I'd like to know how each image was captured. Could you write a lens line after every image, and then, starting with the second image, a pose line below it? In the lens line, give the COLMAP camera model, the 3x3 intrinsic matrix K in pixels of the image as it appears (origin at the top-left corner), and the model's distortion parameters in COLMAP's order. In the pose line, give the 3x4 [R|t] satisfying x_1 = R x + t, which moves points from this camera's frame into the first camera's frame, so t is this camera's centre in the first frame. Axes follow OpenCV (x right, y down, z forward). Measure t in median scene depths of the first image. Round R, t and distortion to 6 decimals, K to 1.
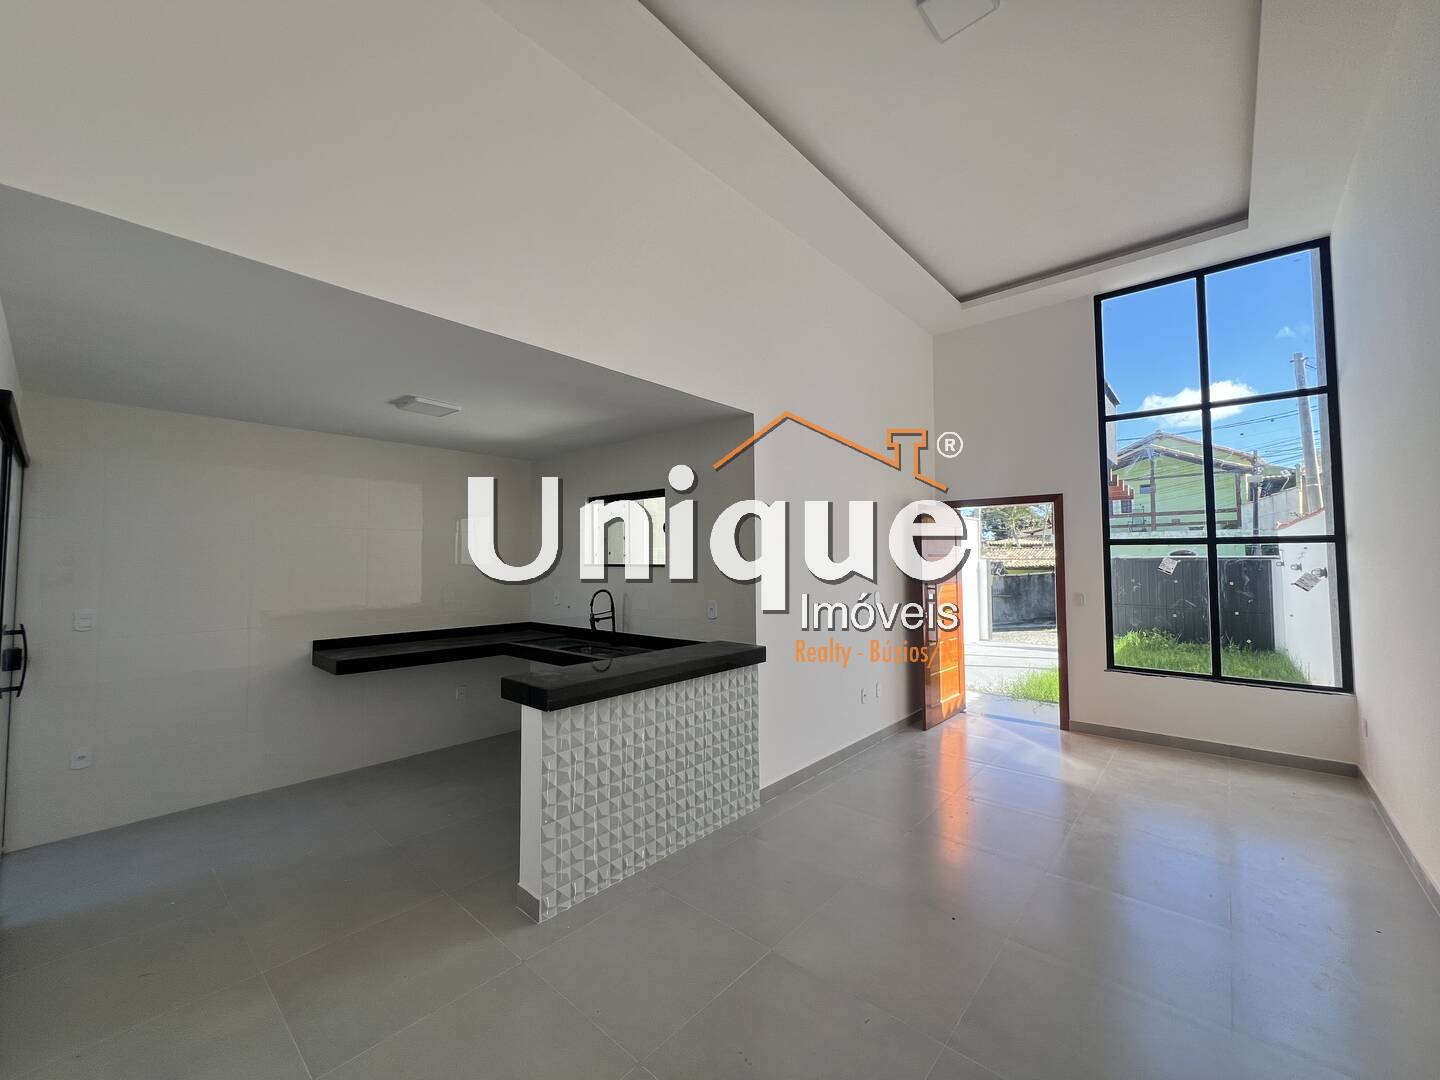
lens RADIAL K [[578.3, 0, 717.9], [0, 578.3, 532.6], [0, 0, 1]] dist [0.001414, 0.000281]
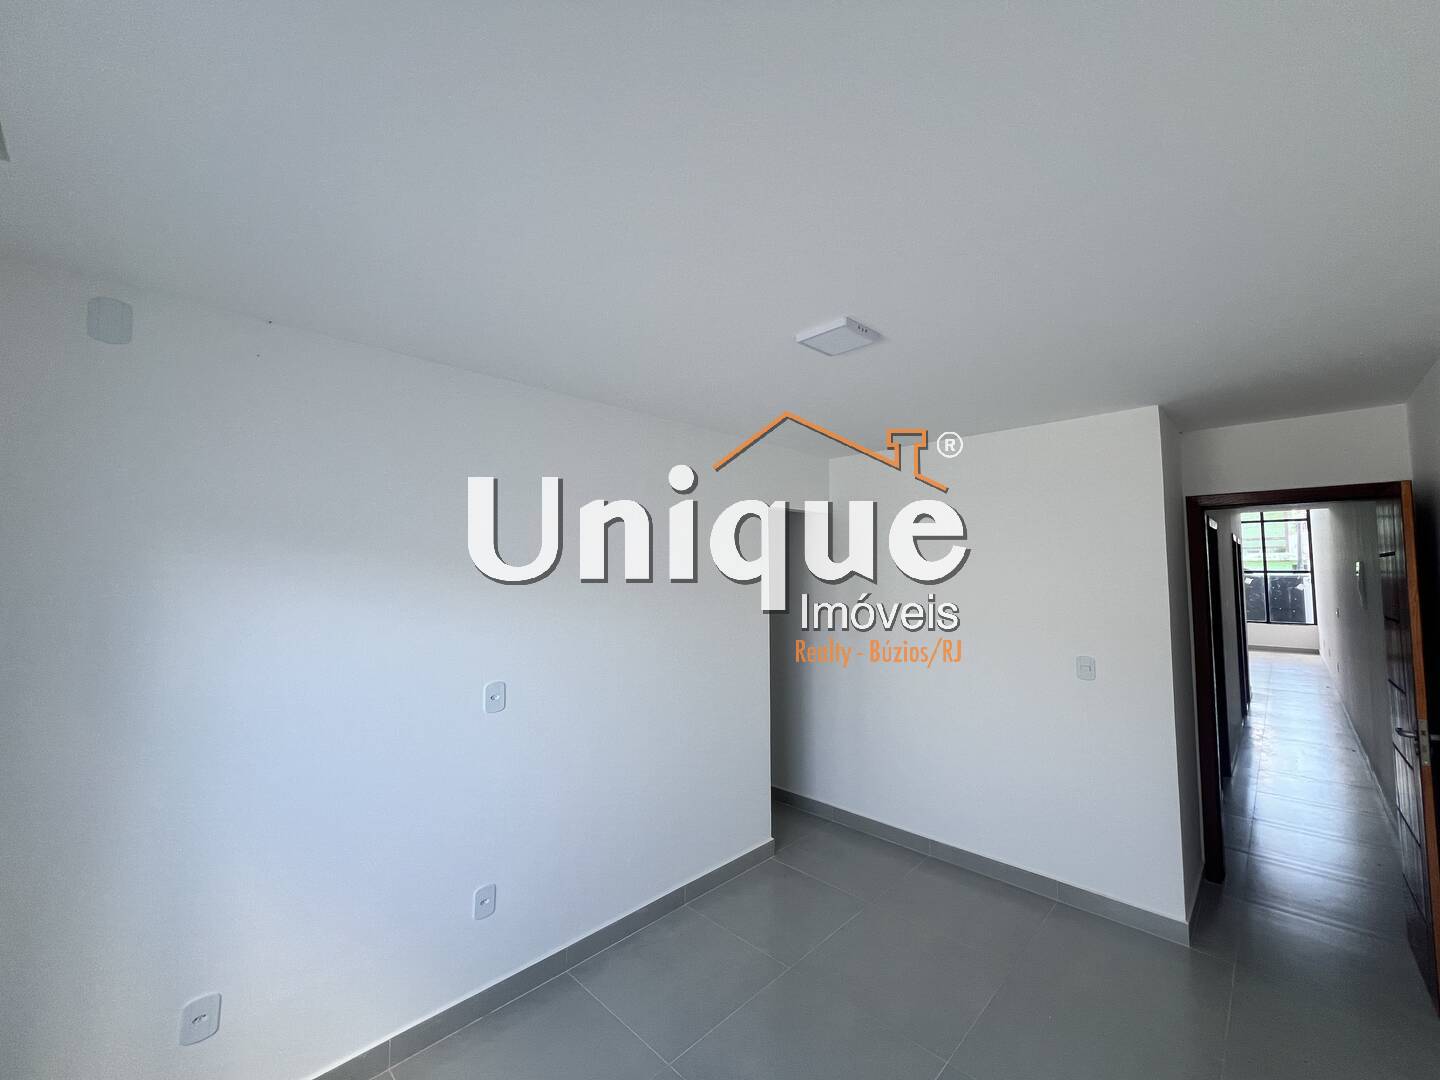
lens RADIAL K [[577.2, 0, 717.4], [0, 577.2, 534.2], [0, 0, 1]] dist [-0.001000, -0.000321]
pose [[0.998443, -0.001426, -0.055768, -1.001216], [0.000738, 0.999923, -0.012351, -0.083931], [0.055781, 0.012291, 0.998367, -1.182258]]
